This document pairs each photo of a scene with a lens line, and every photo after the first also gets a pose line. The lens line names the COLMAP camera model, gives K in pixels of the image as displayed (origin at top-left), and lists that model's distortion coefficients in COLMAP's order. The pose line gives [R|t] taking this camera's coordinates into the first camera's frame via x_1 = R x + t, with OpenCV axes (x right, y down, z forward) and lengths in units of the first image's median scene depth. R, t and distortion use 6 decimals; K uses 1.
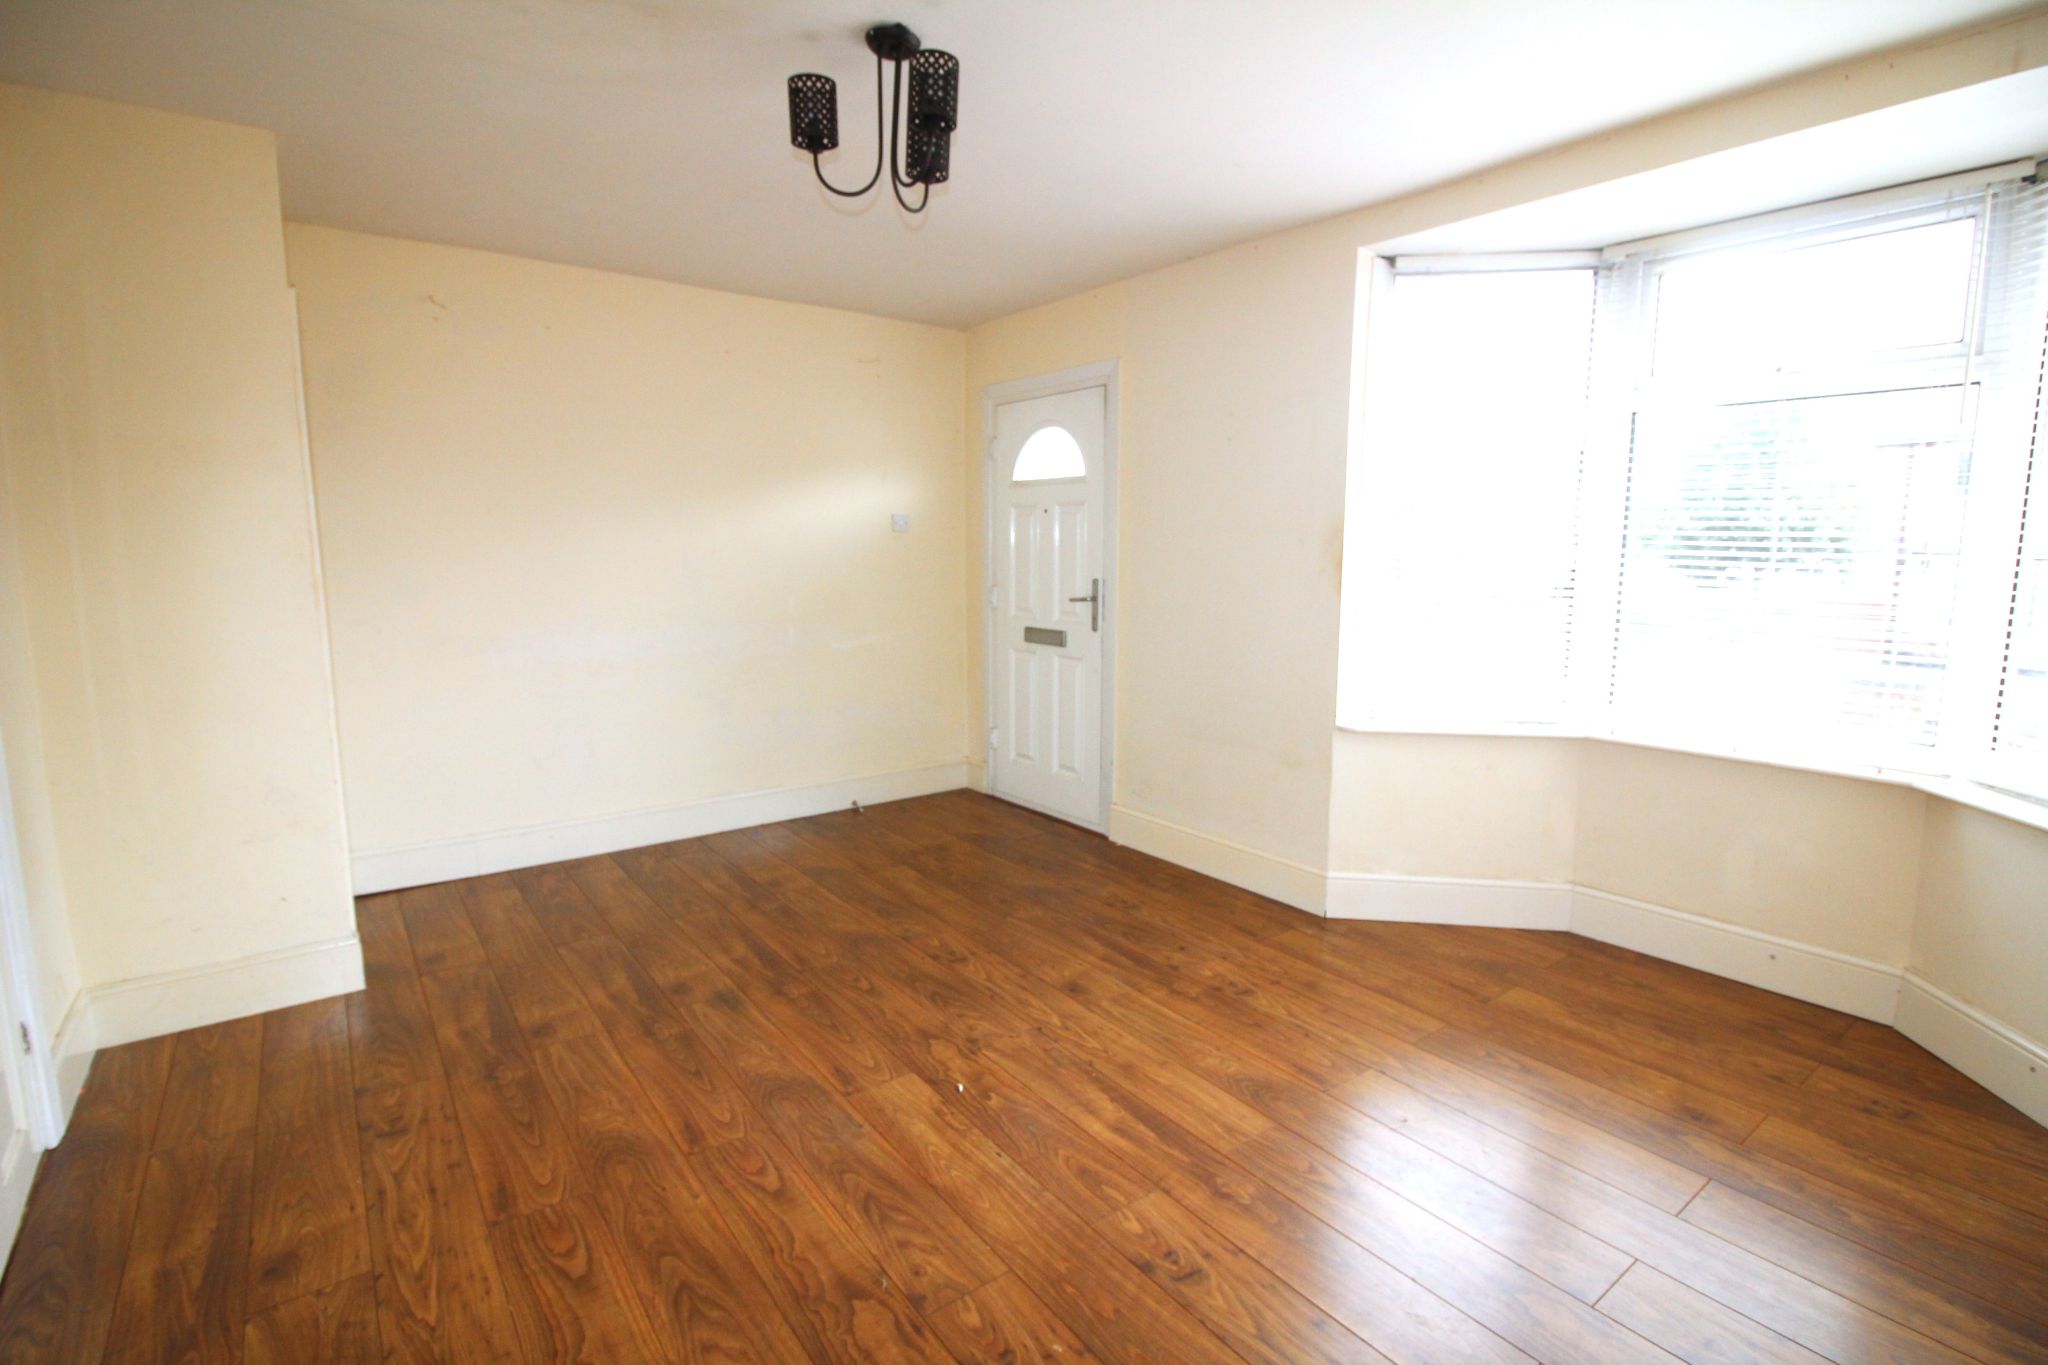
lens RADIAL K [[959.7, 0, 1032.1], [0, 959.7, 677.0], [0, 0, 1]] dist [-0.004713, -0.003679]
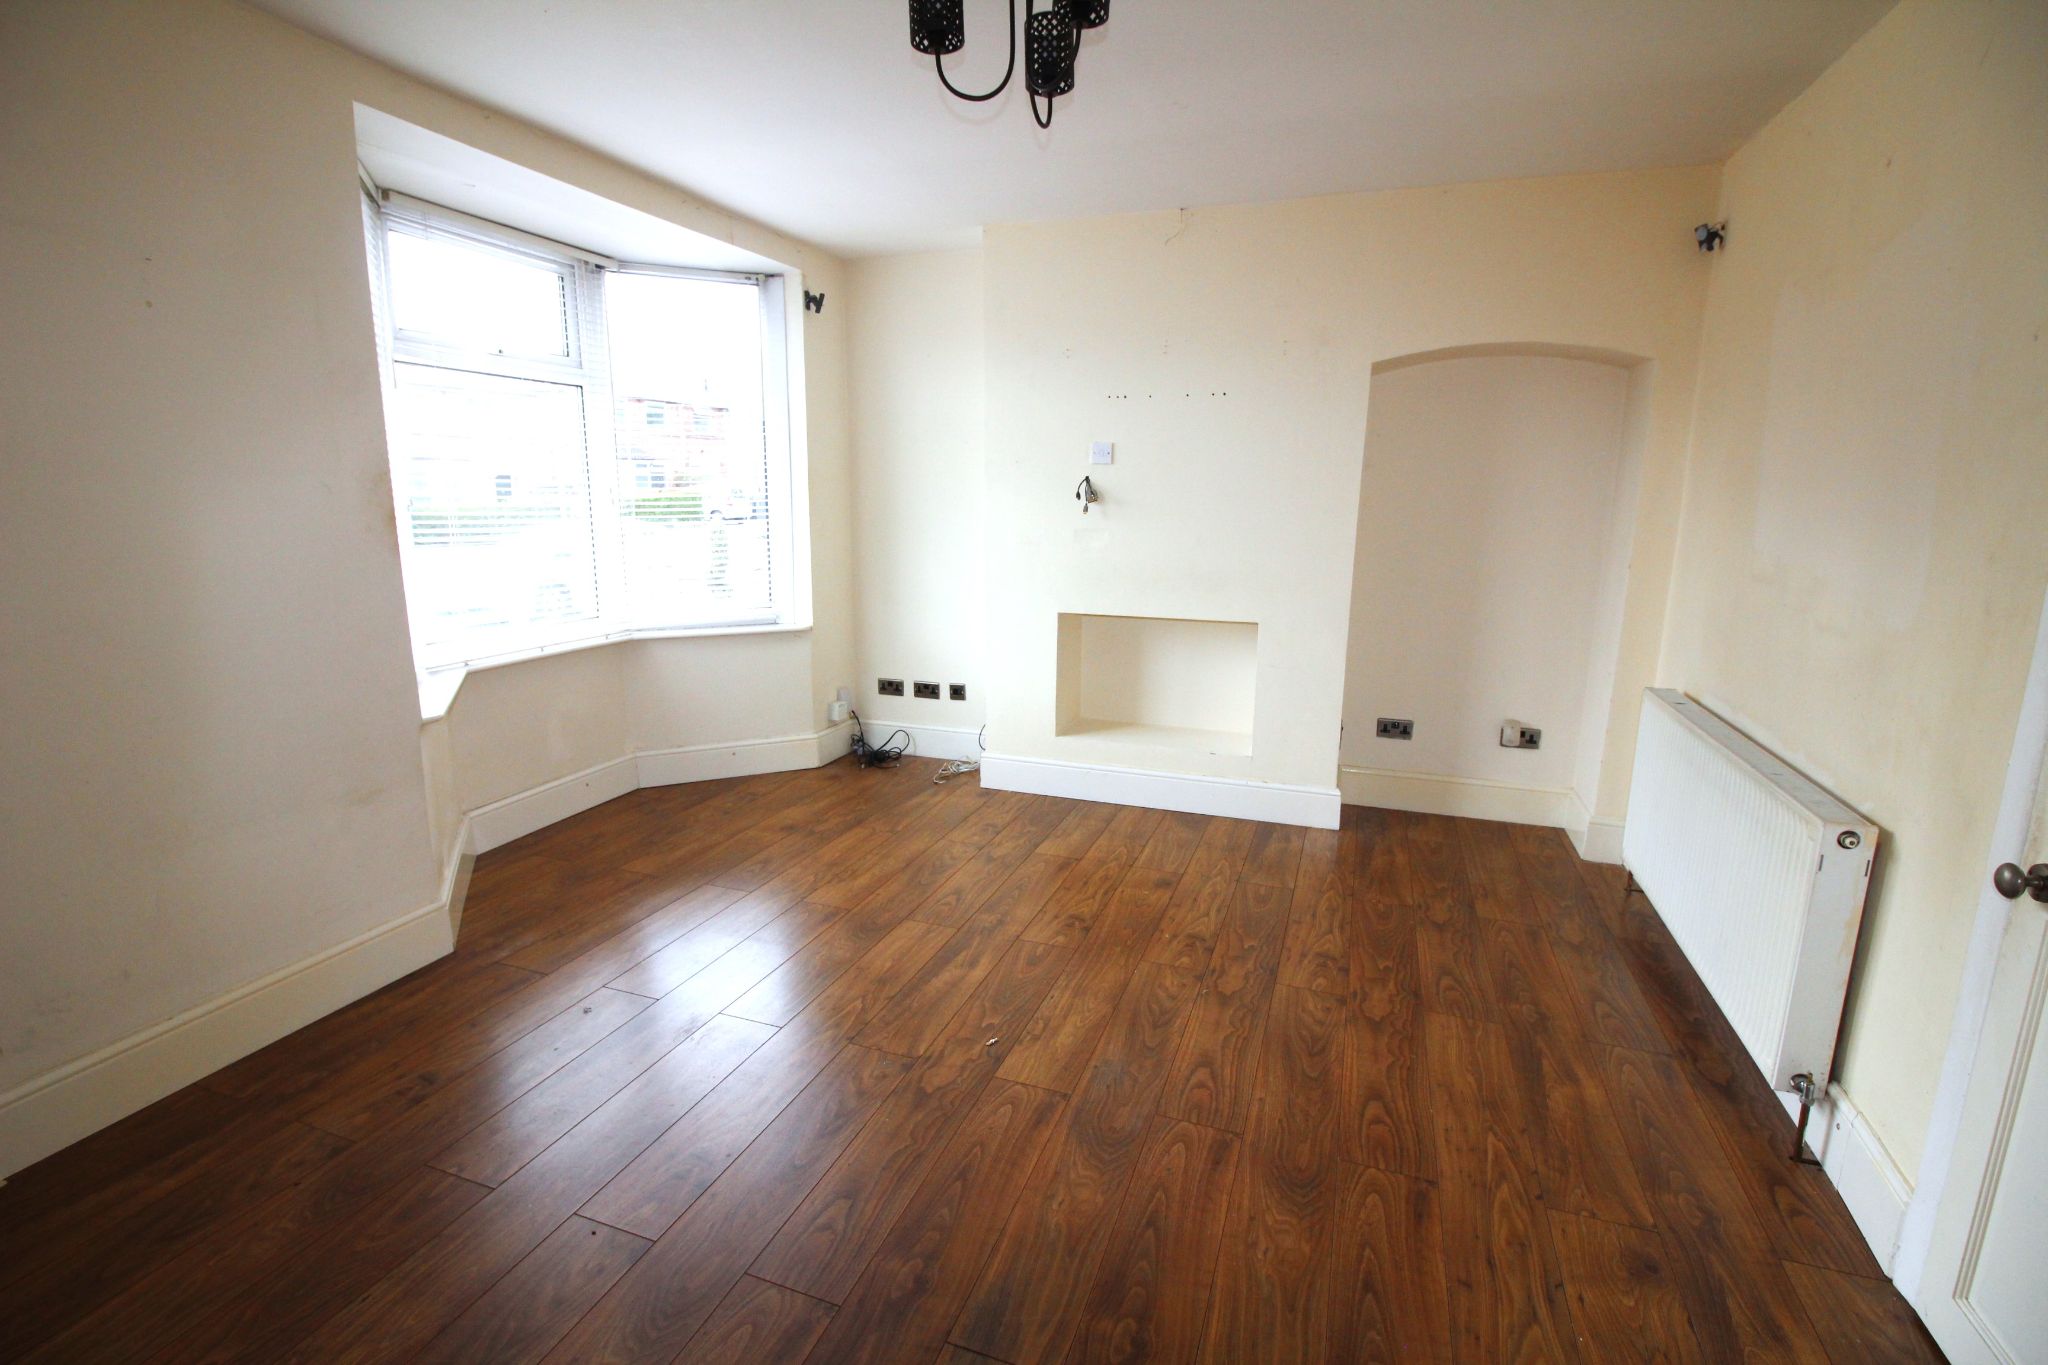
lens RADIAL K [[959.7, 0, 1026.5], [0, 959.7, 684.9], [0, 0, 1]] dist [-0.004713, -0.003679]
pose [[-0.546321, -0.173806, 0.819344, -0.978695], [0.108817, 0.955213, 0.275184, -0.226711], [-0.830477, 0.239497, -0.502940, 1.597316]]
